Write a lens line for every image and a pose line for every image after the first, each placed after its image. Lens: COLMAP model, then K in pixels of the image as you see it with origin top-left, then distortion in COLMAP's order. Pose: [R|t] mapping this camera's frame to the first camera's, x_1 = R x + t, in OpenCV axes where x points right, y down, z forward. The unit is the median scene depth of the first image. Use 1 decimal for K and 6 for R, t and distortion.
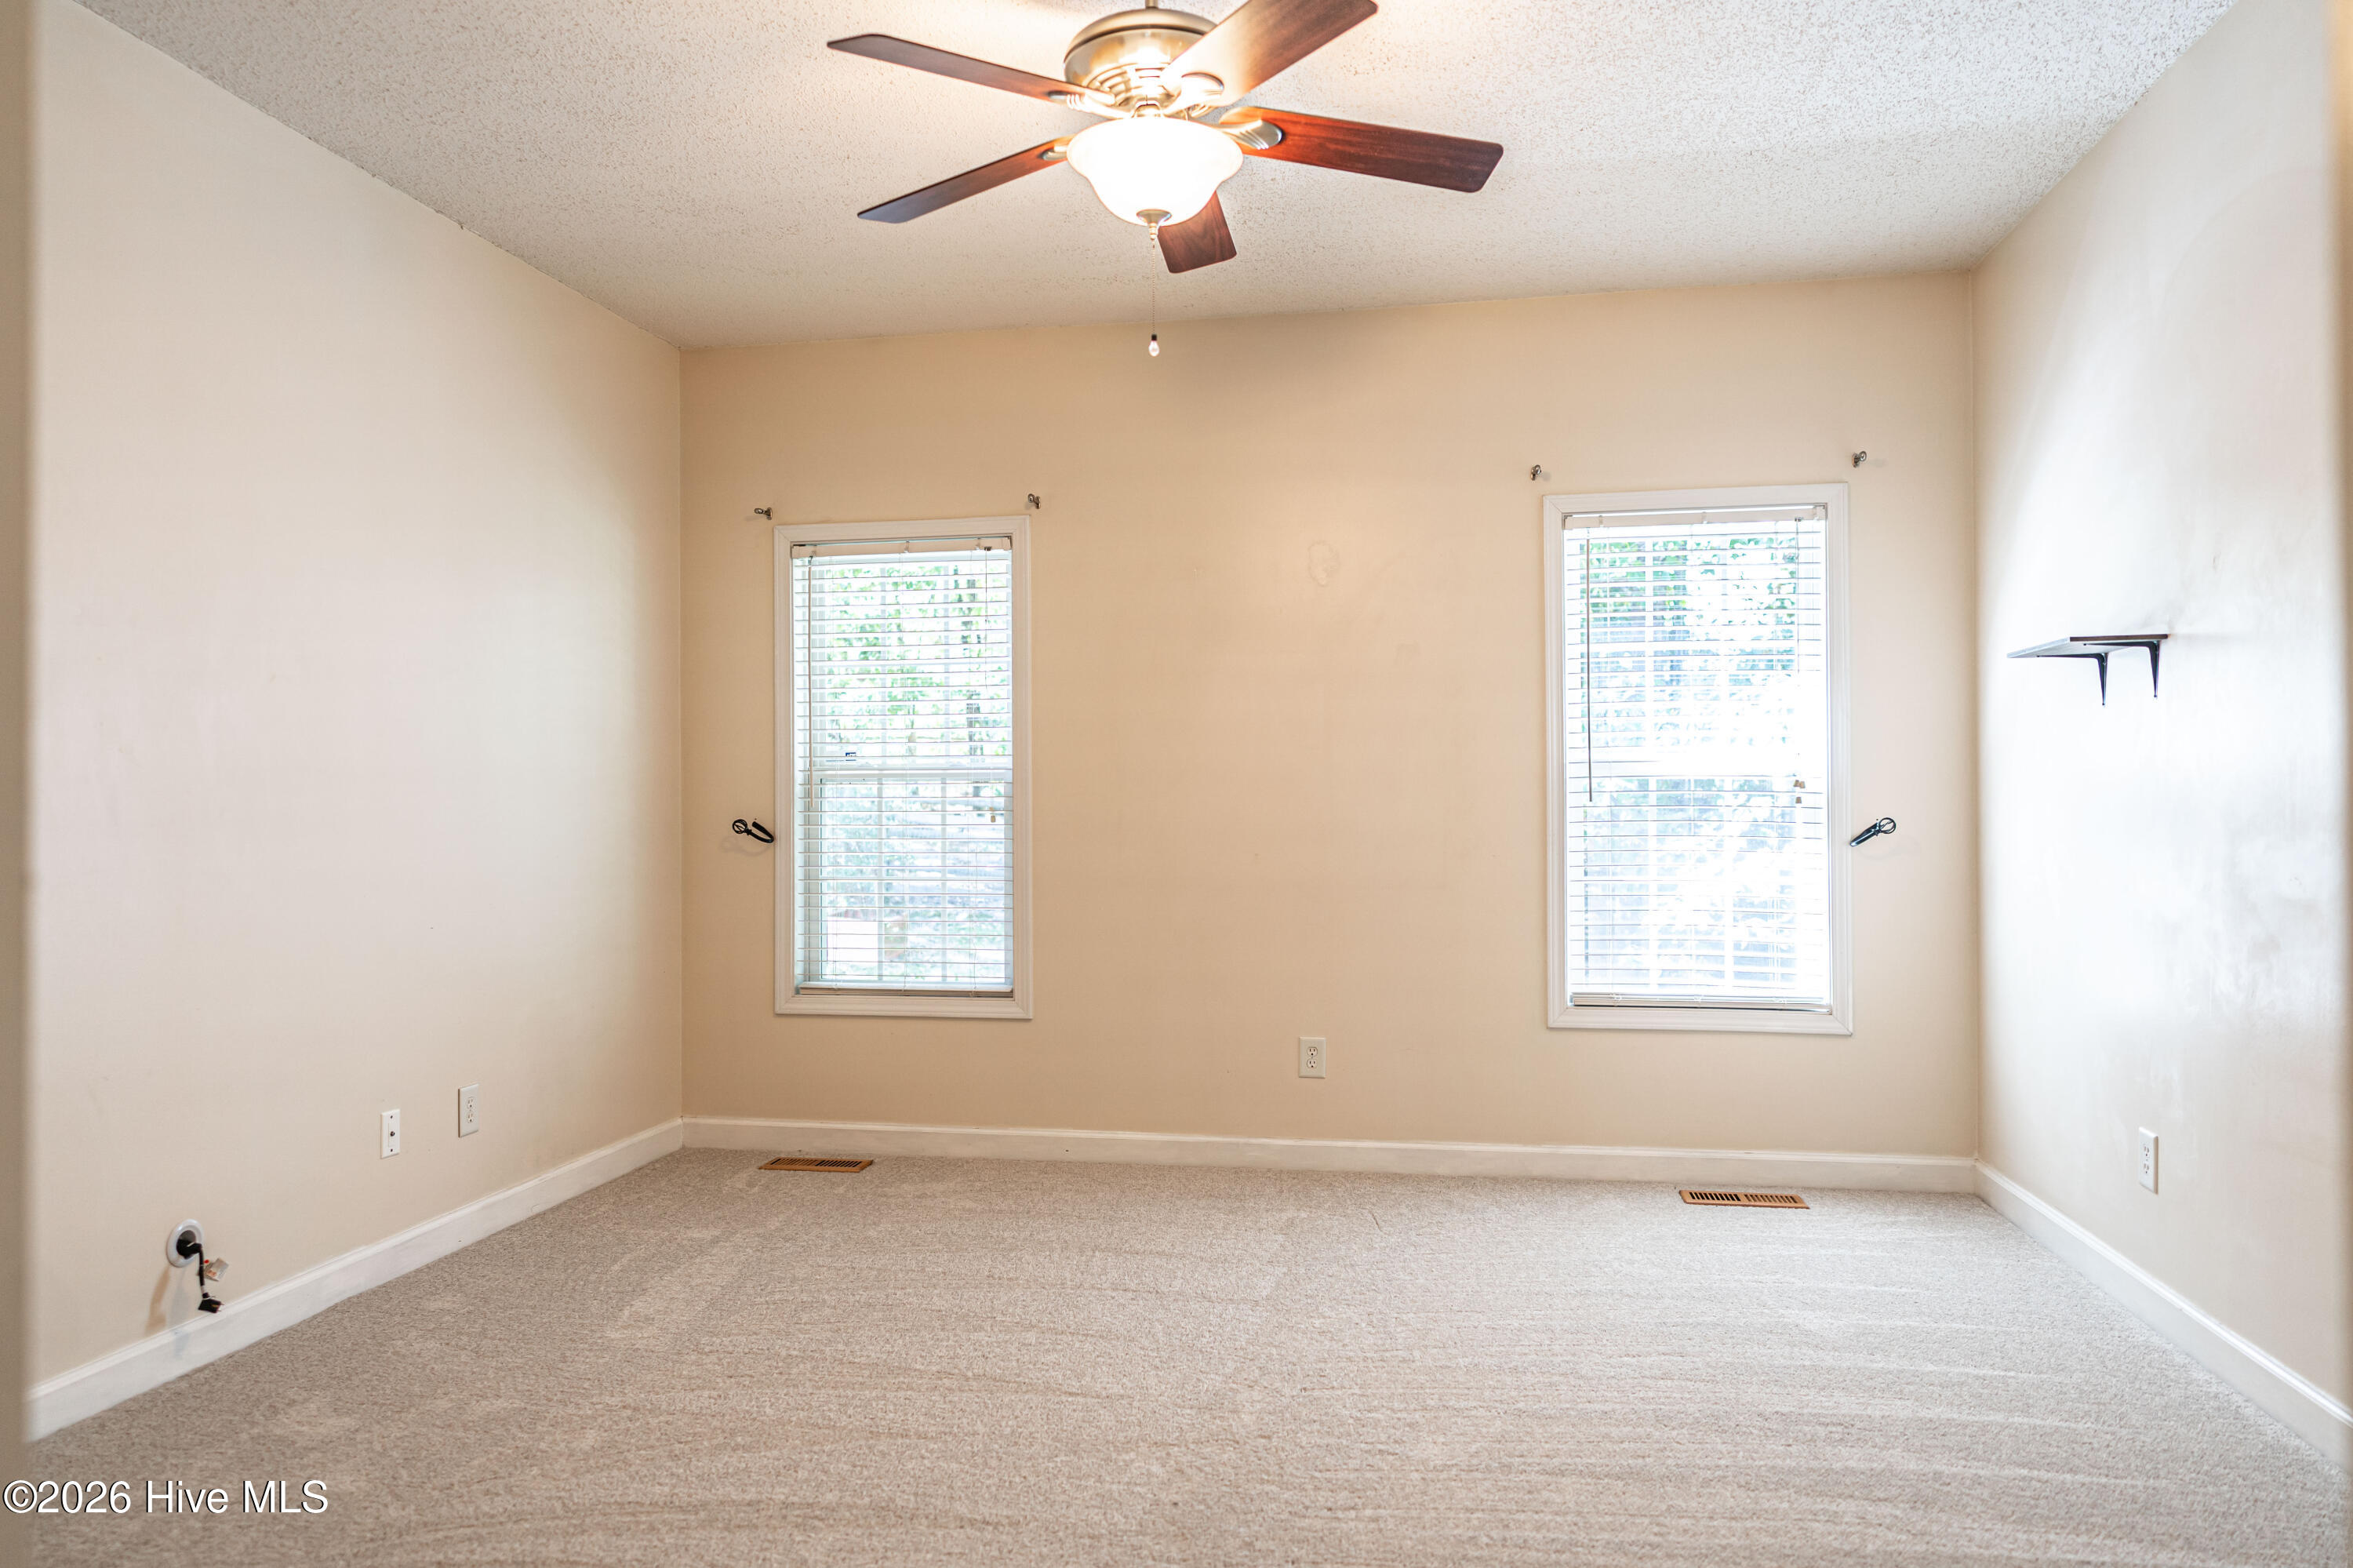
lens RADIAL K [[1583.9, 0, 1181.2], [0, 1583.9, 786.1], [0, 0, 1]] dist [-0.000125, 0.005226]
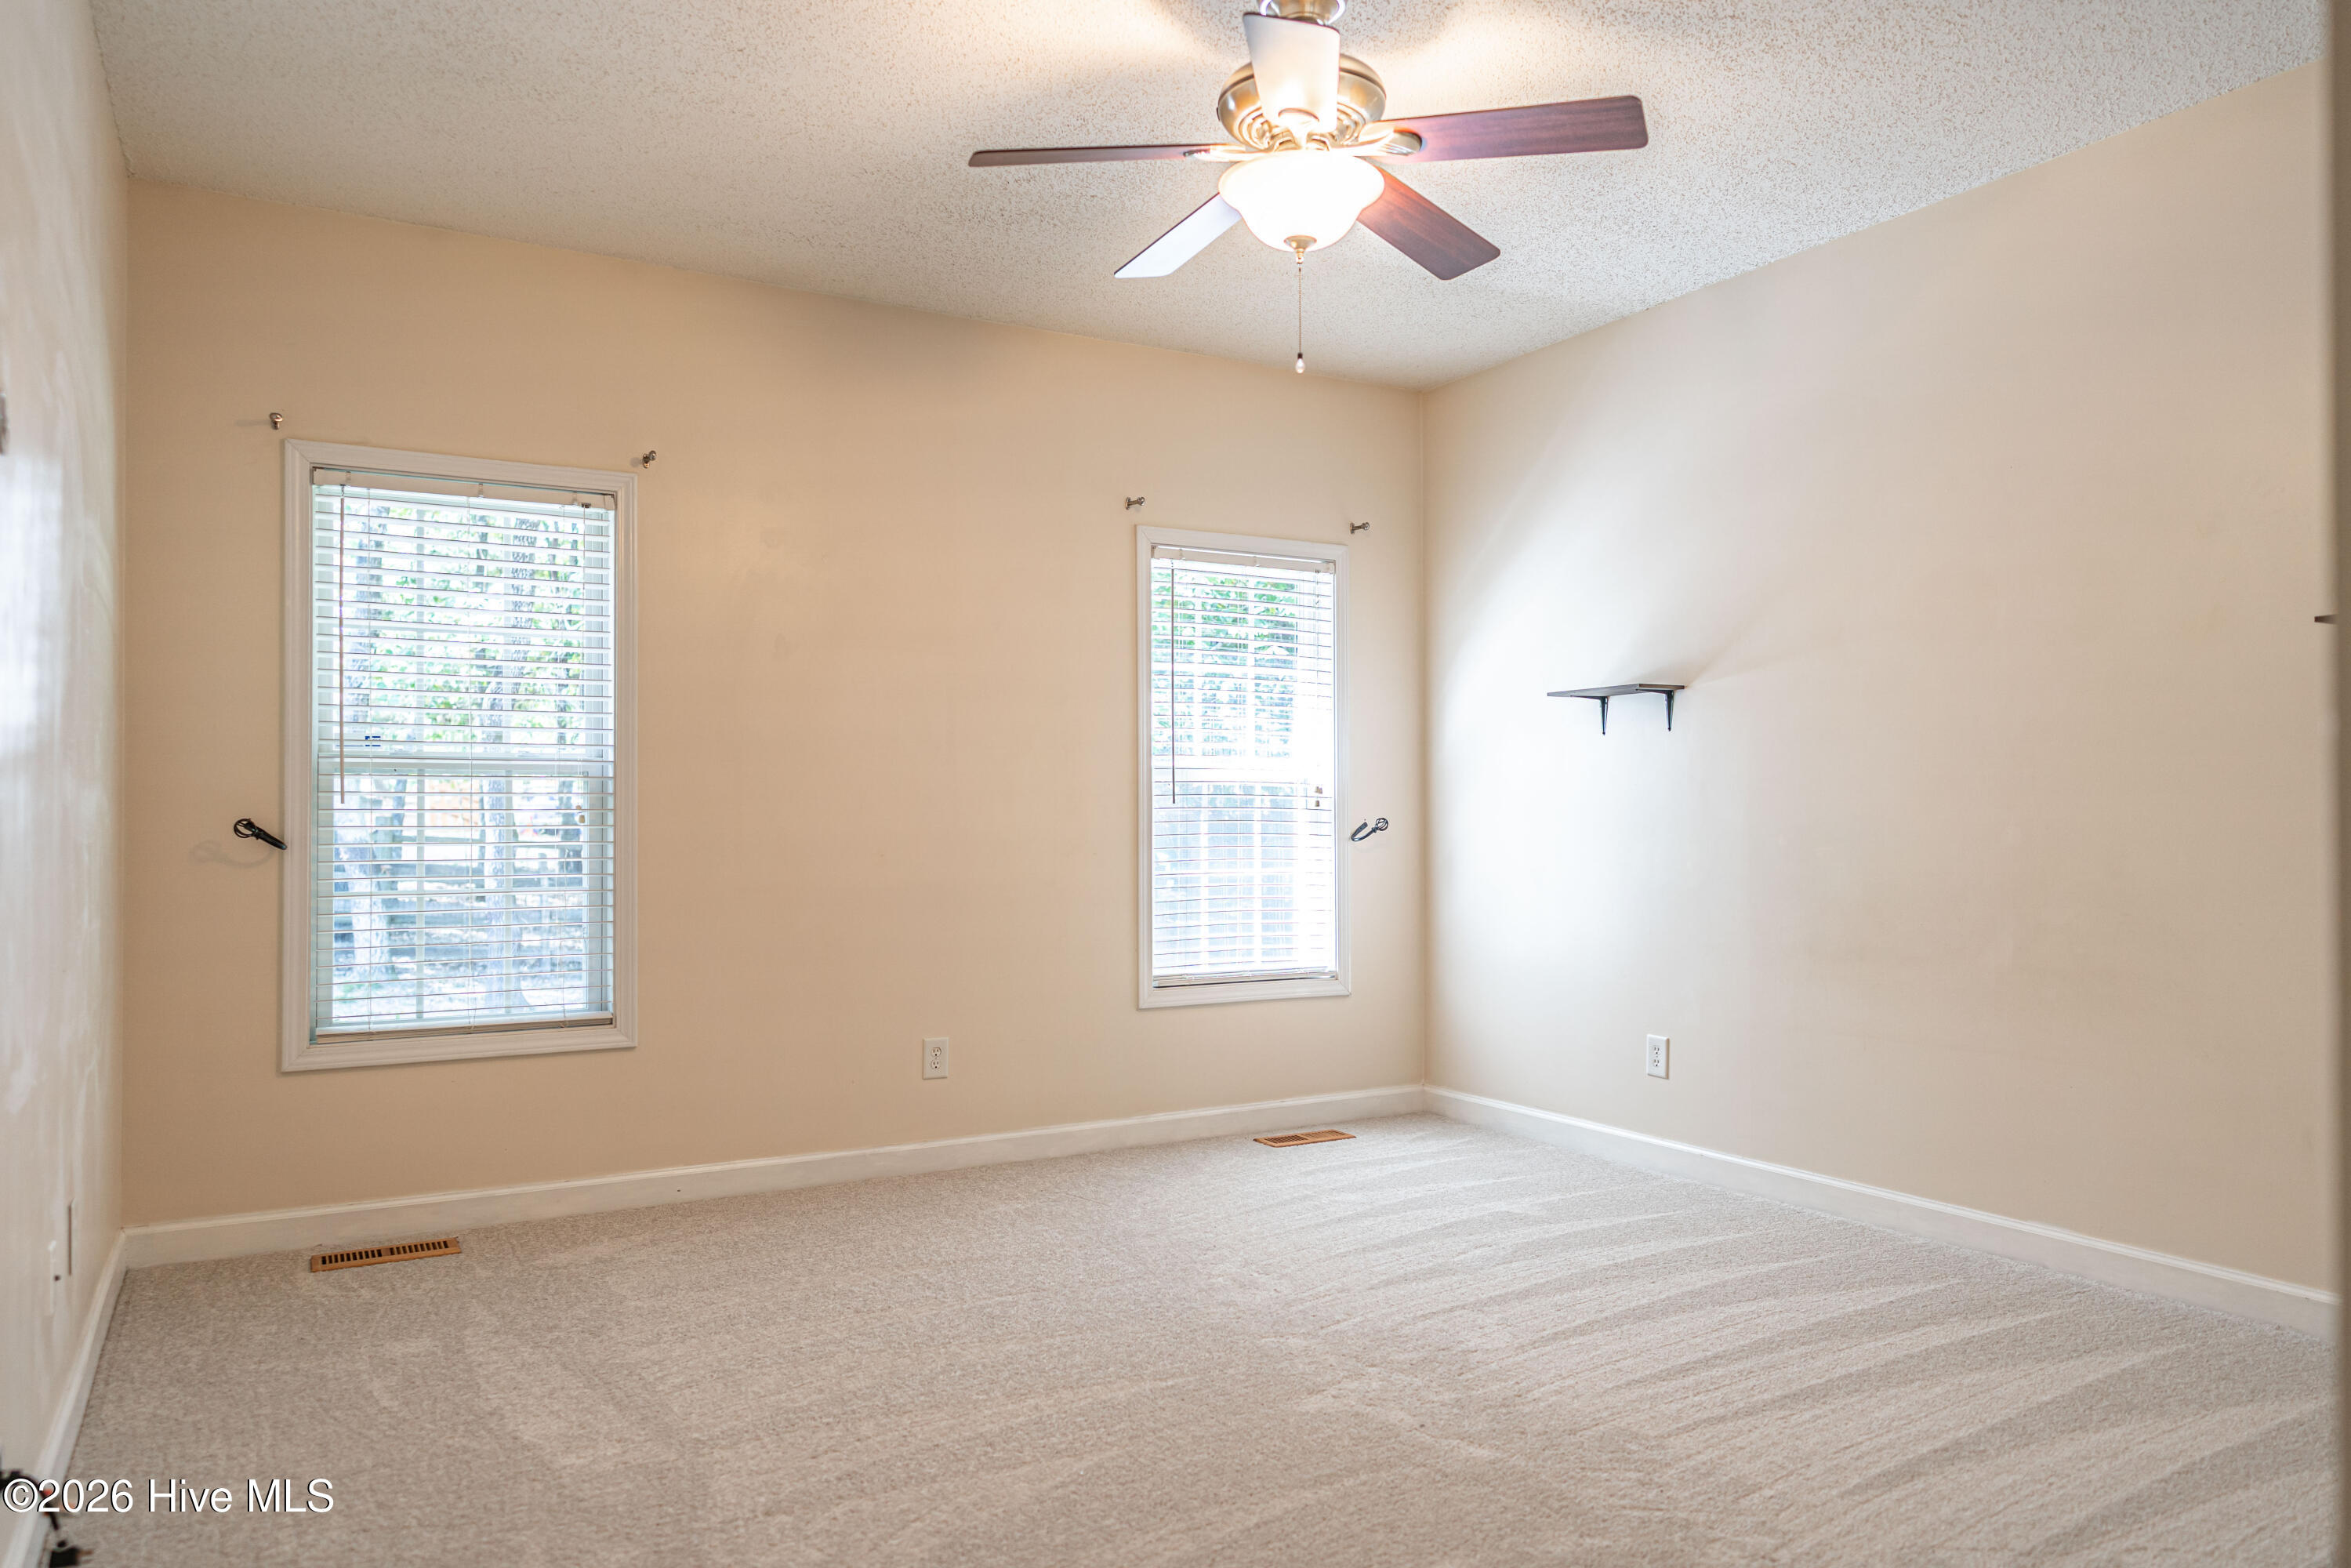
lens RADIAL K [[1582.6, 0, 1182.3], [0, 1582.6, 790.6], [0, 0, 1]] dist [-0.000125, 0.005226]
pose [[0.762793, 0.013413, 0.646503, -0.458053], [-0.008199, 0.999905, -0.011071, 0.012956], [-0.646590, 0.003144, 0.762831, 0.142599]]
